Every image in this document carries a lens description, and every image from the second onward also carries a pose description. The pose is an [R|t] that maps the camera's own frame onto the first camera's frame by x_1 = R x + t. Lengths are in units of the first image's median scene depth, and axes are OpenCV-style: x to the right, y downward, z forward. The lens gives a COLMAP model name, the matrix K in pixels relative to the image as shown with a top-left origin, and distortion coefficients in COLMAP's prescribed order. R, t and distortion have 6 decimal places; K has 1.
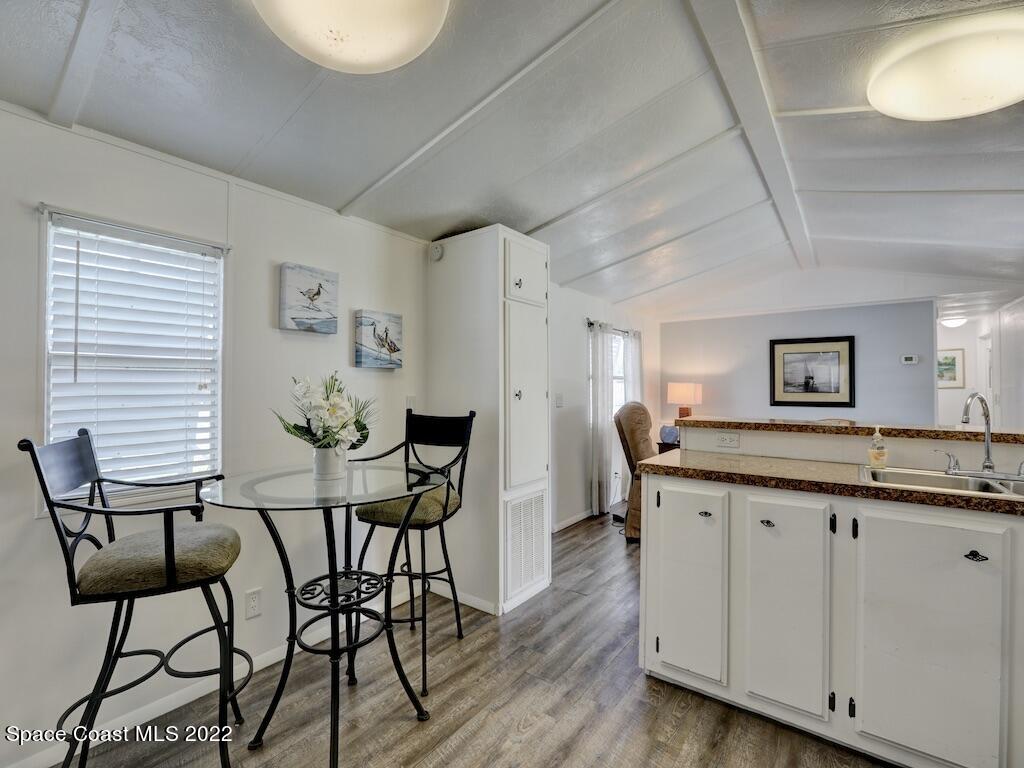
lens RADIAL K [[465.9, 0, 514.0], [0, 465.9, 381.6], [0, 0, 1]] dist [-0.046695, 0.016532]
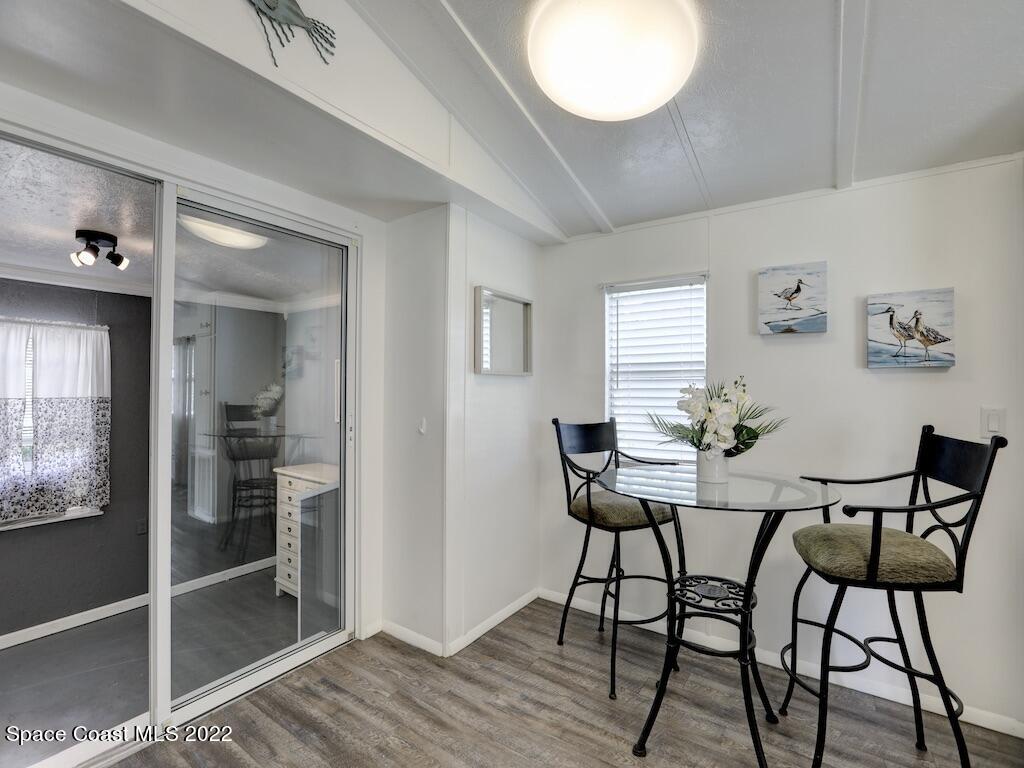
lens RADIAL K [[465.9, 0, 514.0], [0, 465.9, 381.6], [0, 0, 1]] dist [-0.046695, 0.016532]
pose [[0.040166, -0.013889, -0.999096, 0.459156], [0.006177, 0.999888, -0.013652, -0.001248], [0.999174, -0.005624, 0.040248, 0.394905]]
